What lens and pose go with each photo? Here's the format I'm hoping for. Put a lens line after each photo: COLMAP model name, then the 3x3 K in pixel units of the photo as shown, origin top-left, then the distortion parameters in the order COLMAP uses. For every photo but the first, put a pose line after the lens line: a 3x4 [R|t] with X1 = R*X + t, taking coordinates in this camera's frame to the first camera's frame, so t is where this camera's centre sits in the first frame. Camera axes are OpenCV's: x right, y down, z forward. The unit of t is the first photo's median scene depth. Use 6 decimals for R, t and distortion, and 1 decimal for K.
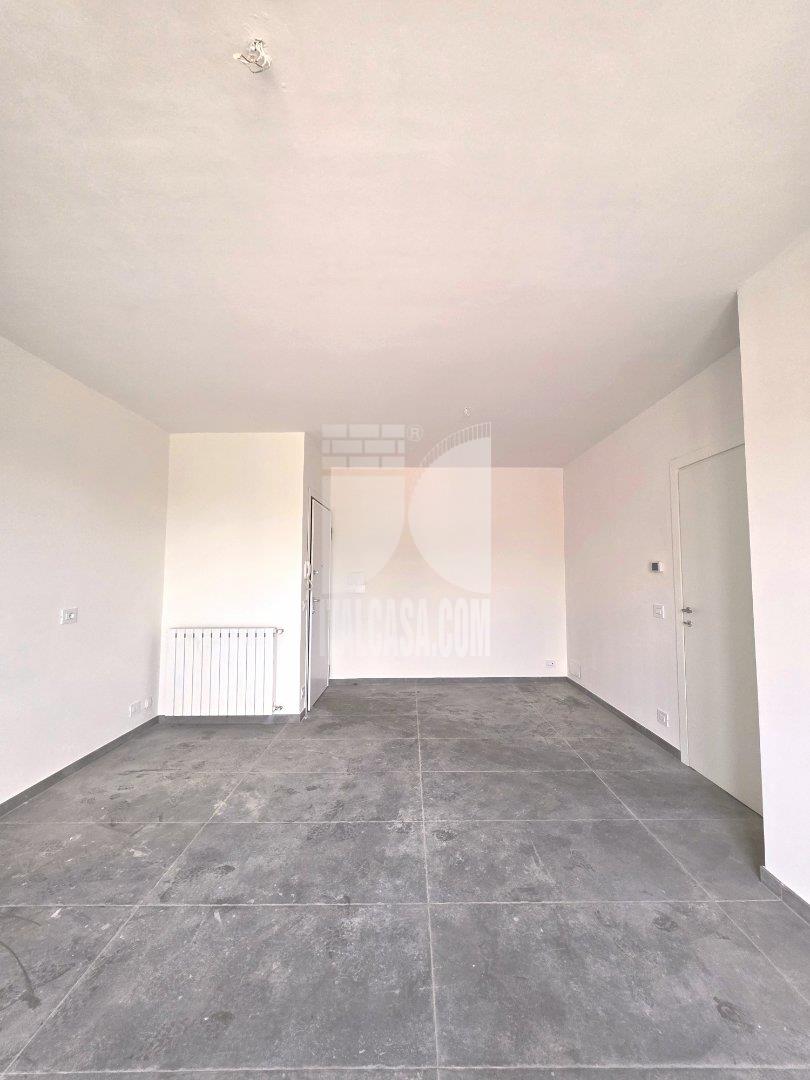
lens RADIAL K [[433.3, 0, 405.0], [0, 433.3, 540.0], [0, 0, 1]] dist [0.001215, 0.000170]
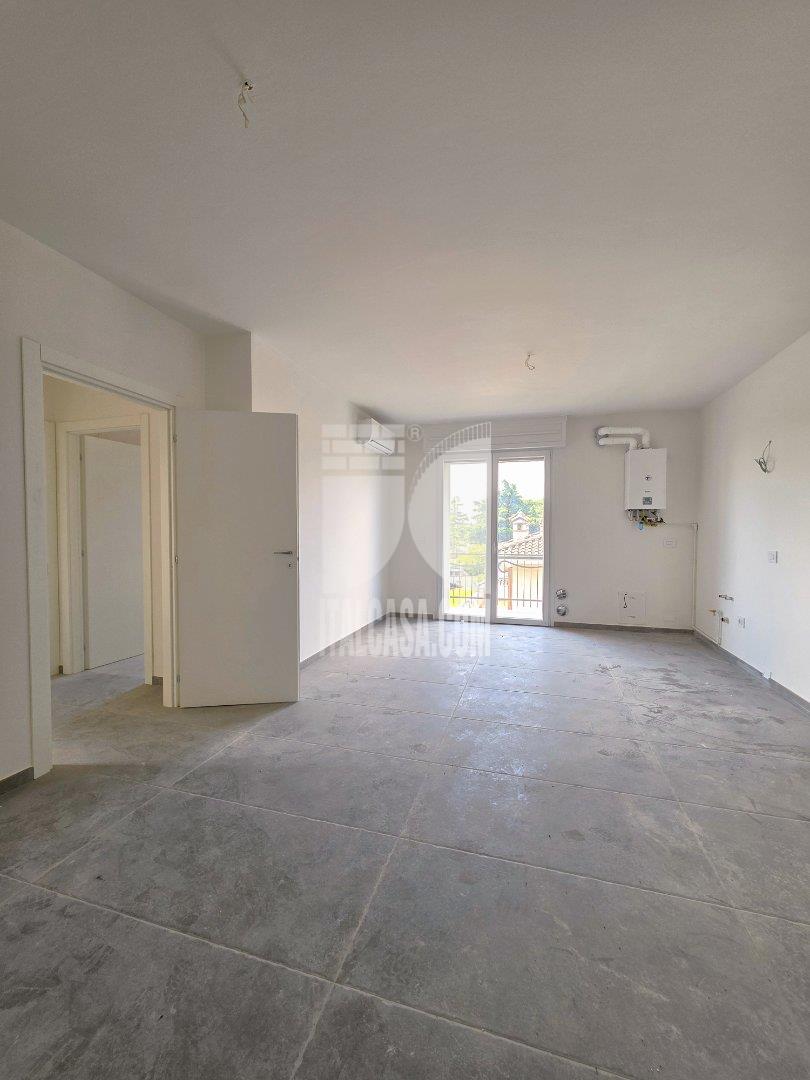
lens RADIAL K [[433.3, 0, 405.0], [0, 433.3, 540.0], [0, 0, 1]] dist [0.001215, 0.000170]
pose [[-0.960066, -0.008881, 0.279633, -0.115858], [-0.023577, 0.998509, -0.049235, 0.127703], [-0.278778, -0.053862, -0.958844, 1.349063]]
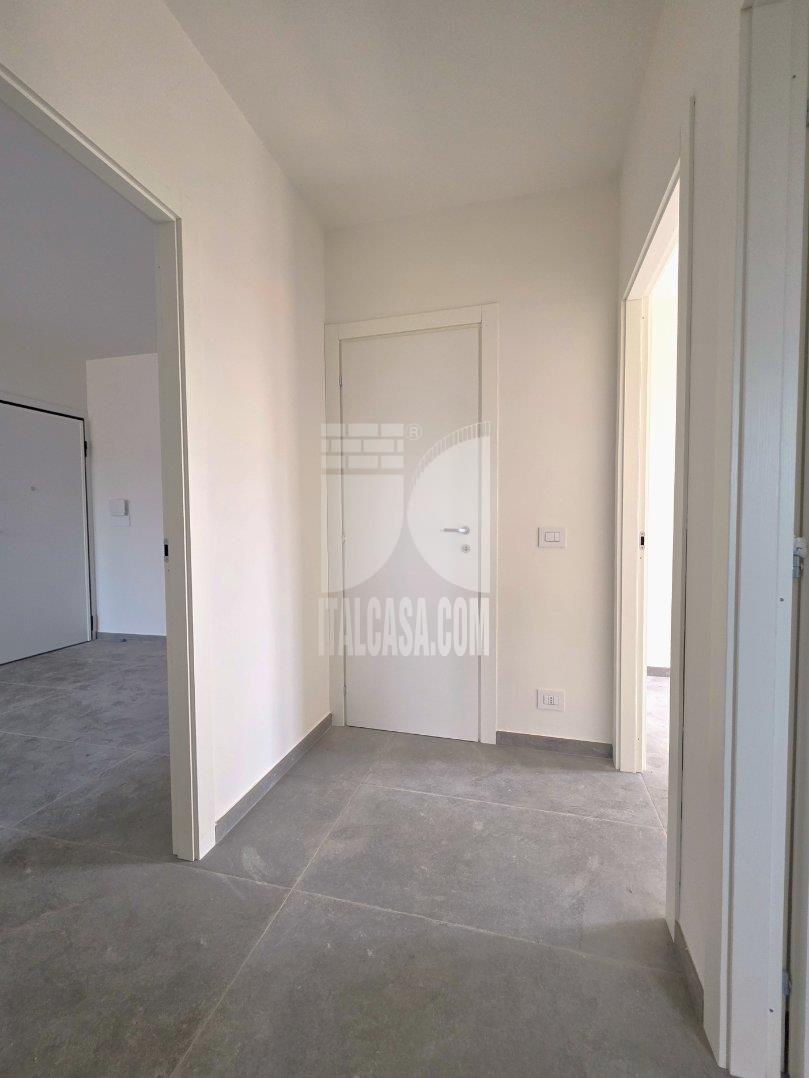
lens RADIAL K [[432.5, 0, 404.5], [0, 432.5, 539.0], [0, 0, 1]] dist [0.001215, 0.000170]
pose [[0.974277, 0.012018, -0.225035, 0.889147], [0.012197, 0.994301, 0.105908, 0.090451], [0.225025, -0.105929, 0.968578, 0.520531]]
